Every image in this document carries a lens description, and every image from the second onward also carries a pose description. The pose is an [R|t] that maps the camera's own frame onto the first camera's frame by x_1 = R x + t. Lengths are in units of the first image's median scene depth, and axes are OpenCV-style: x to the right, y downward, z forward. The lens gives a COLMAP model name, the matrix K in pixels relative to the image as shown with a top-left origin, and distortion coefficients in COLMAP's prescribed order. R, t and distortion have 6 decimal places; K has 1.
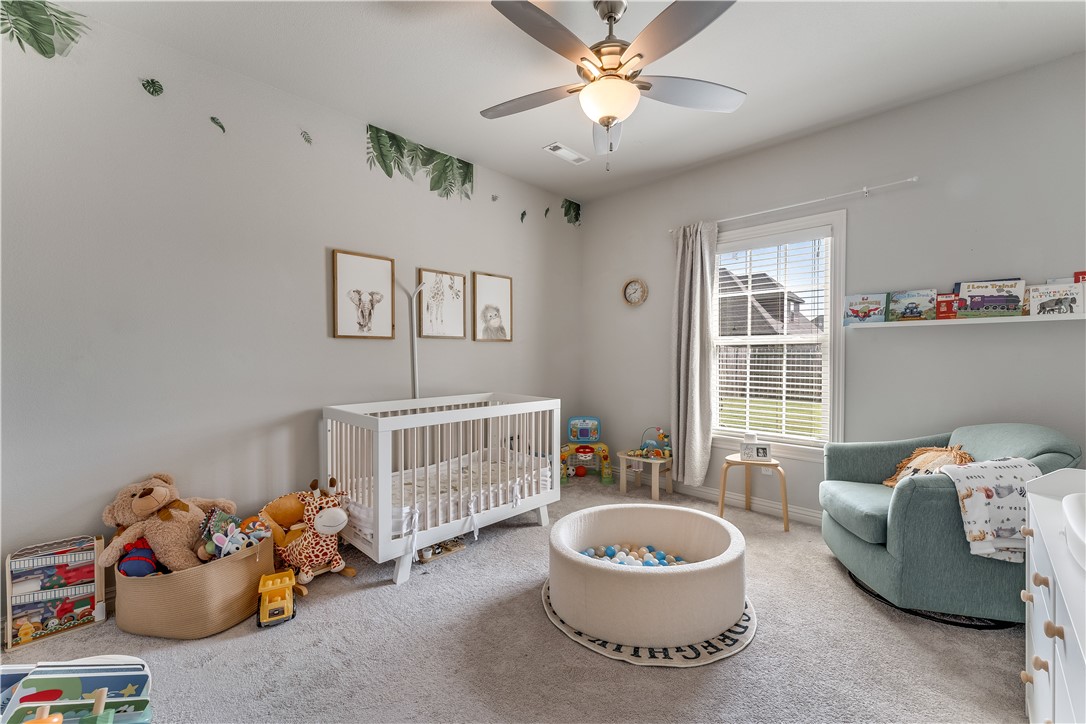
lens RADIAL K [[444.0, 0, 543.4], [0, 444.0, 361.6], [0, 0, 1]] dist [-0.001520, -0.000145]
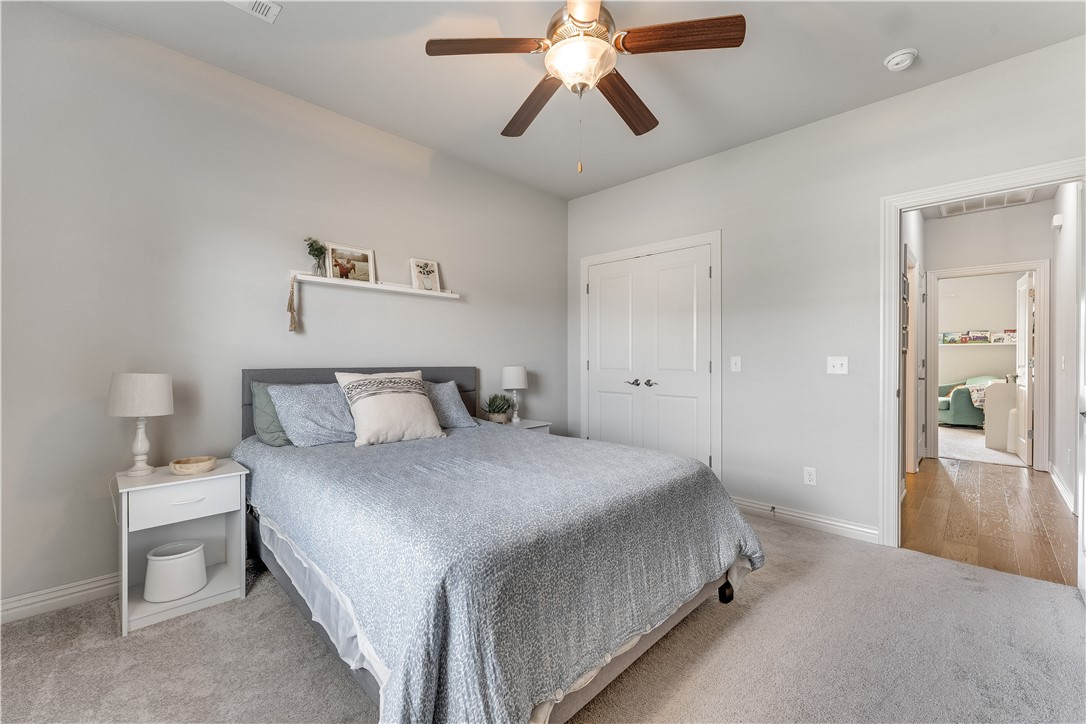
lens RADIAL K [[444.0, 0, 546.4], [0, 444.0, 358.9], [0, 0, 1]] dist [-0.001520, -0.000145]
pose [[0.999986, -0.000669, -0.005296, -2.030150], [0.000590, 0.999888, -0.014969, 0.055537], [0.005305, 0.014965, 0.999874, -2.143353]]
